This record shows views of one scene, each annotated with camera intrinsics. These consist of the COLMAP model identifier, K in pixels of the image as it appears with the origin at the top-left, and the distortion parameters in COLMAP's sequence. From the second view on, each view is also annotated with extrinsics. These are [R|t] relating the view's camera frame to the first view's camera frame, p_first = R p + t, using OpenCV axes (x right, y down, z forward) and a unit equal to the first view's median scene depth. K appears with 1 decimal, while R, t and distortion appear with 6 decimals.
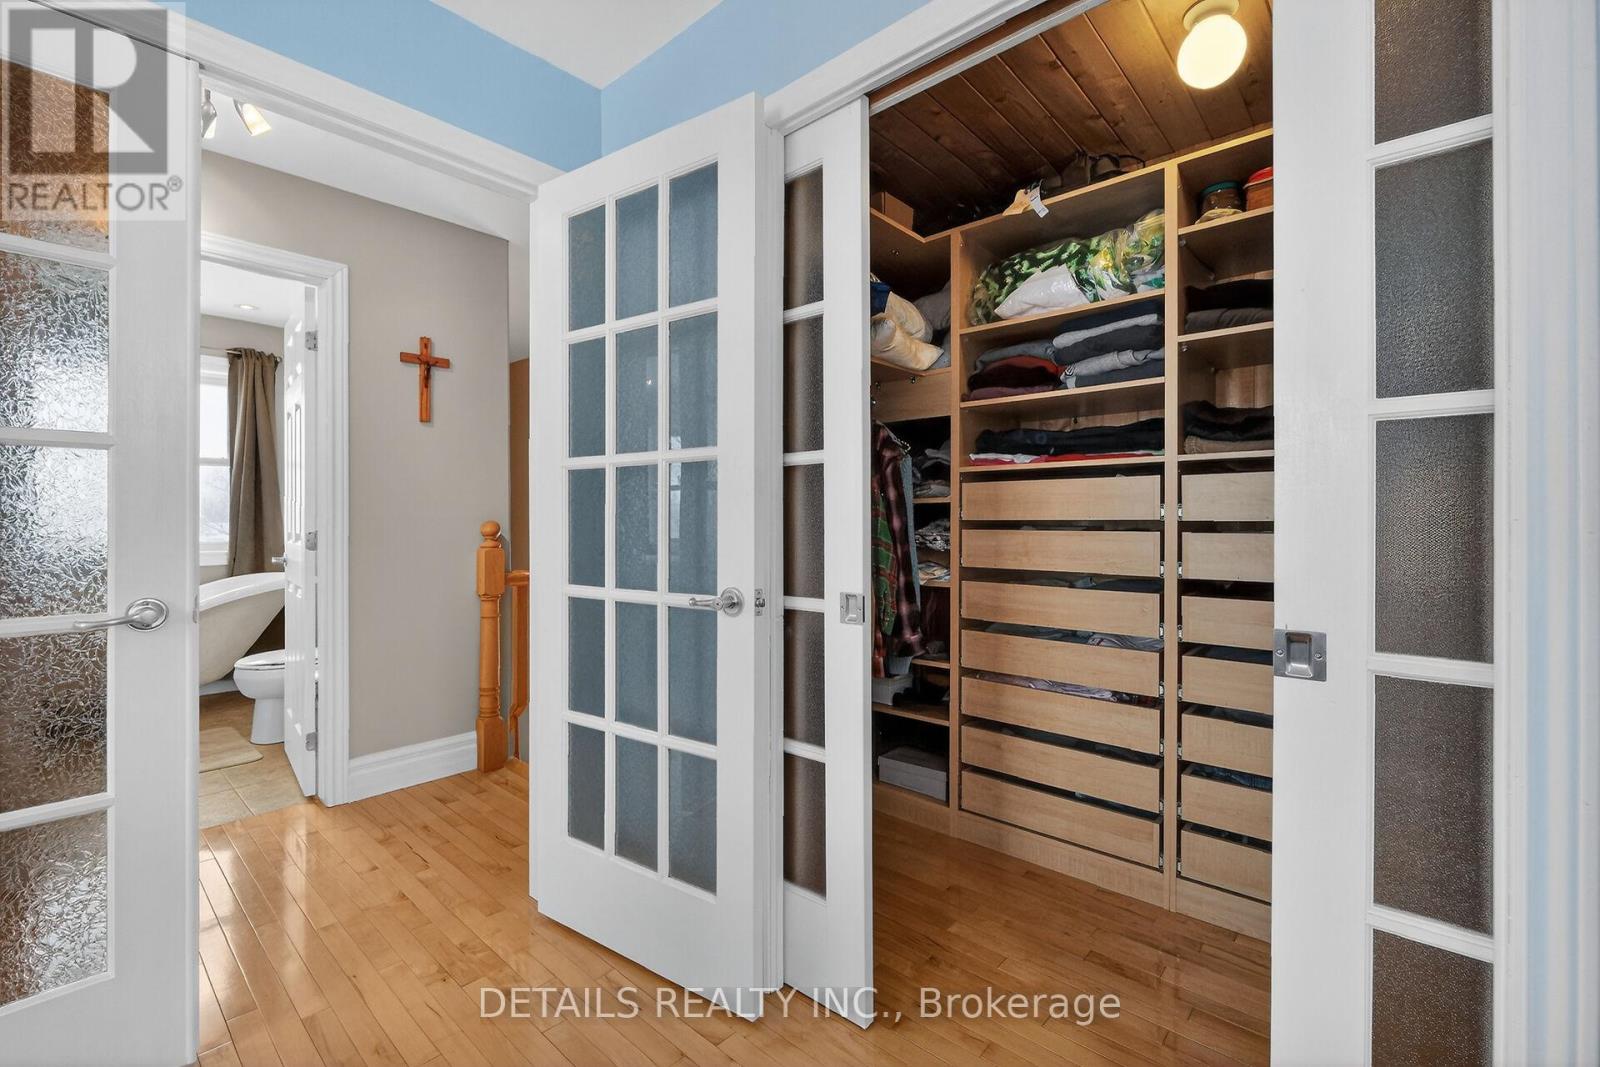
lens RADIAL K [[691.4, 0, 807.4], [0, 691.4, 523.6], [0, 0, 1]] dist [0.009908, -0.000104]
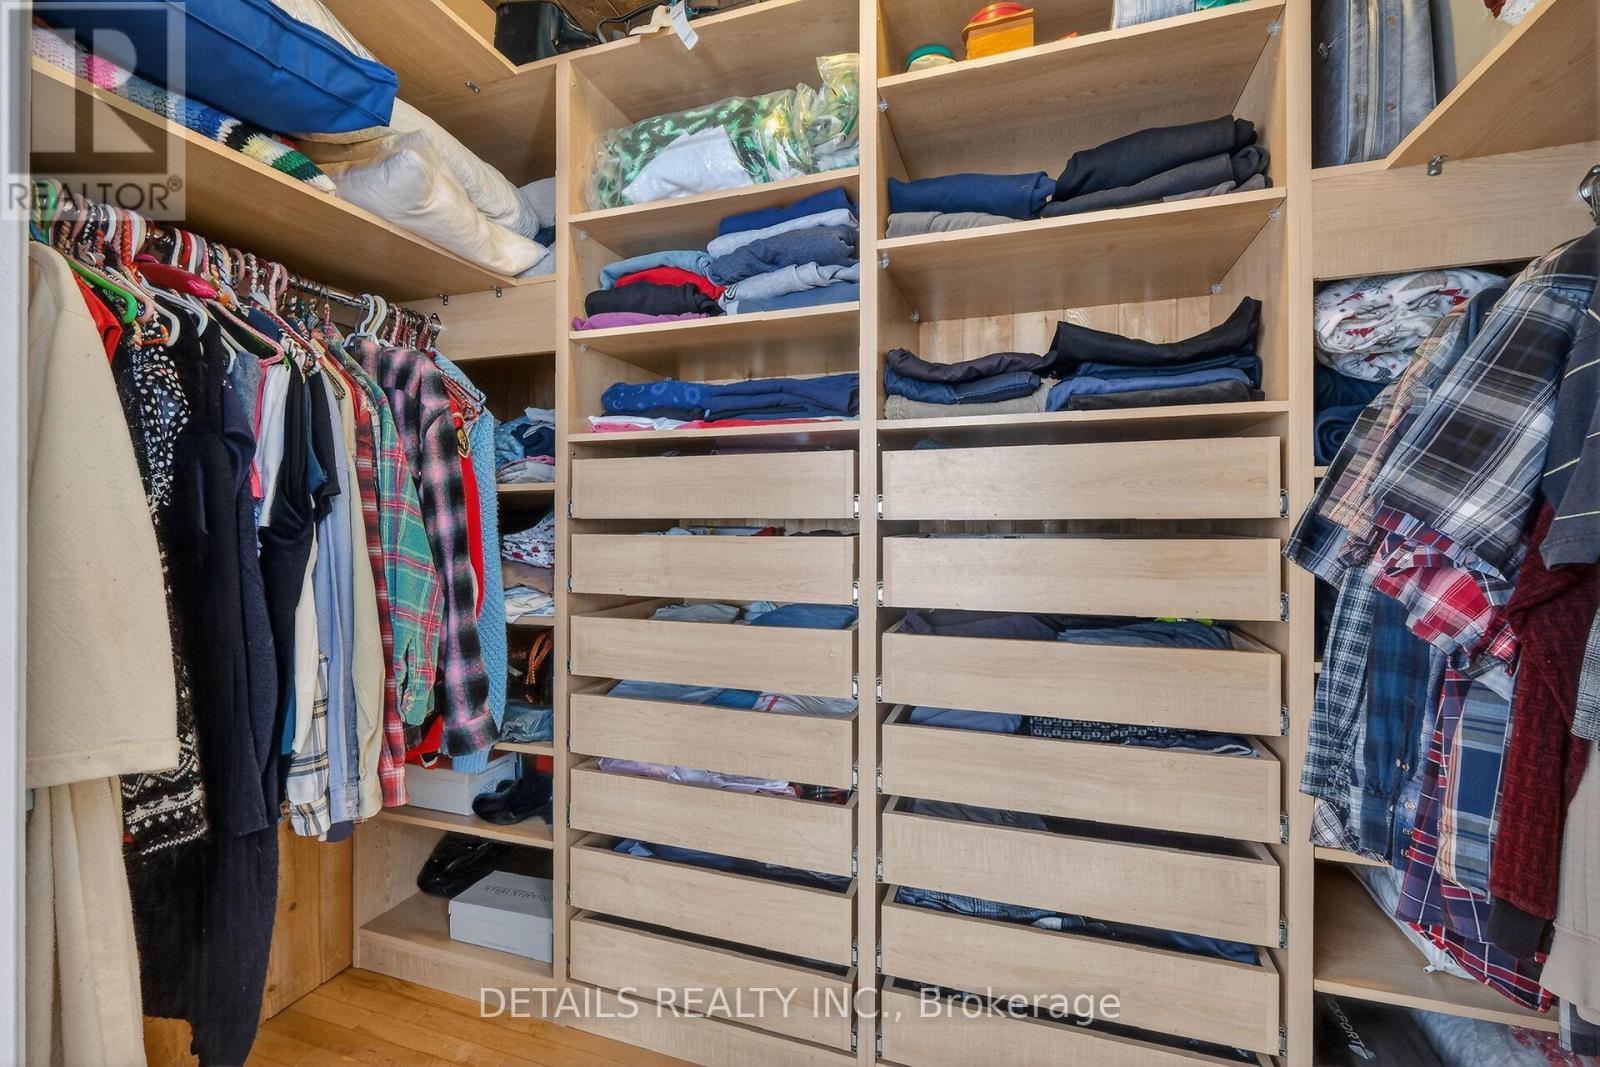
lens RADIAL K [[691.4, 0, 807.4], [0, 691.4, 523.6], [0, 0, 1]] dist [0.009908, -0.000104]
pose [[0.919993, 0.001557, 0.391931, 0.184667], [0.000041, 0.999992, -0.004071, 0.002050], [-0.391934, 0.003761, 0.919986, 0.360974]]
